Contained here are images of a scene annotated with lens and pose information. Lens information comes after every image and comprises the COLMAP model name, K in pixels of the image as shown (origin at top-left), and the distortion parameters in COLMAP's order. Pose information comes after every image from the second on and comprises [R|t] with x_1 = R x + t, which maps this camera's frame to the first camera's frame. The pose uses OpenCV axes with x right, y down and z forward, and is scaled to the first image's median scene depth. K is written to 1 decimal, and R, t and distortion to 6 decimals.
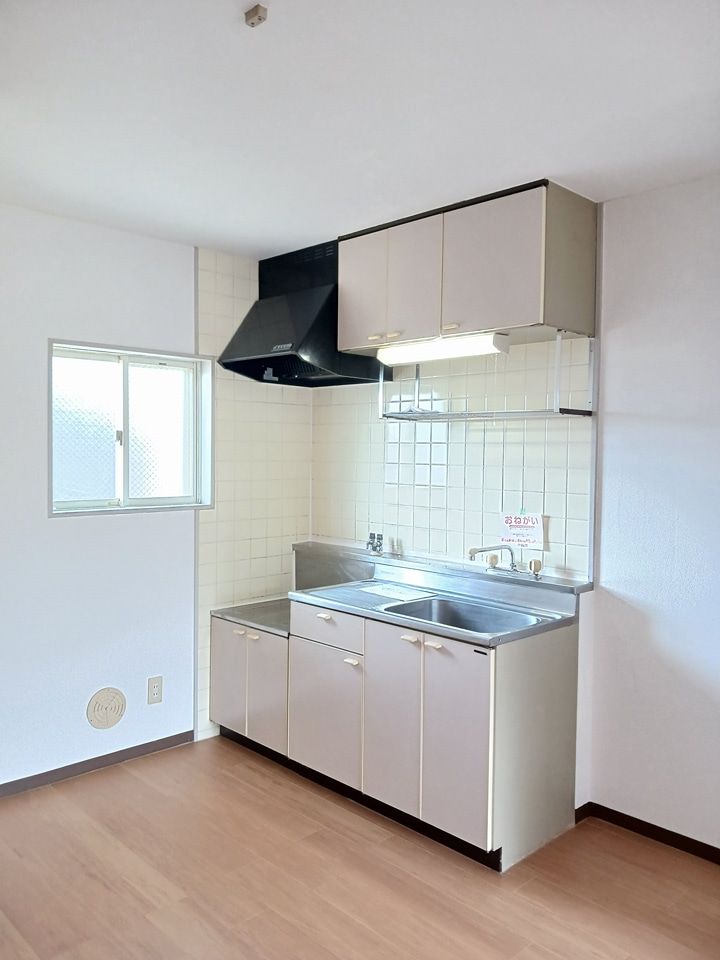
lens RADIAL K [[762.7, 0, 360.0], [0, 762.7, 480.0], [0, 0, 1]] dist [0.067071, -0.002400]
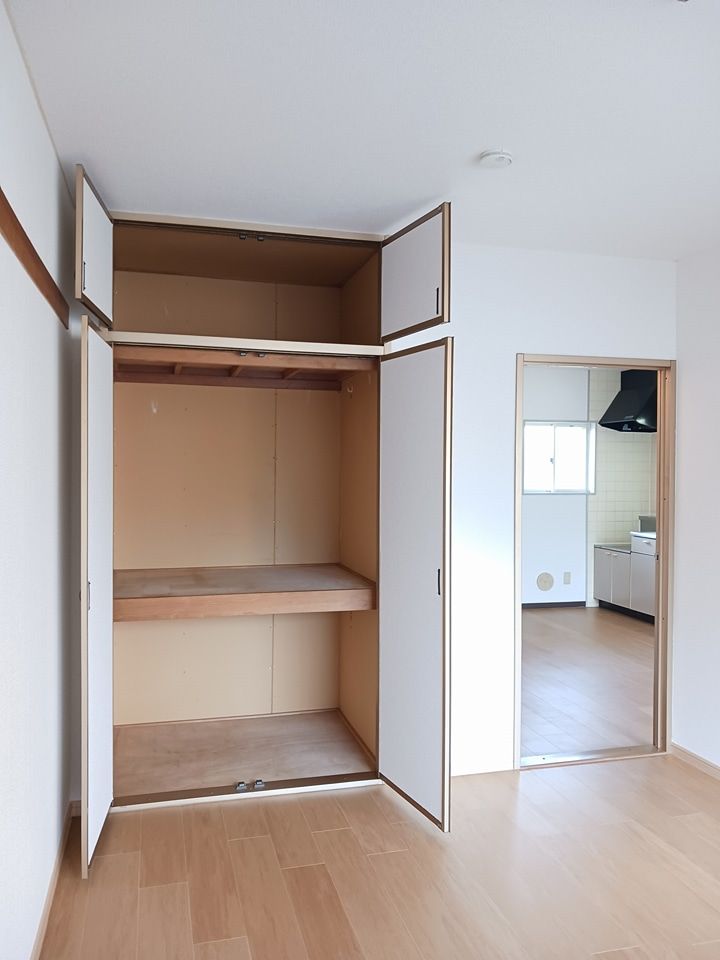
lens RADIAL K [[762.7, 0, 360.0], [0, 762.7, 480.0], [0, 0, 1]] dist [0.067071, -0.002400]
pose [[0.871641, 0.002119, -0.490140, 0.270088], [-0.015473, 0.999611, -0.023194, 0.055882], [0.489900, 0.027801, 0.871335, -1.119055]]
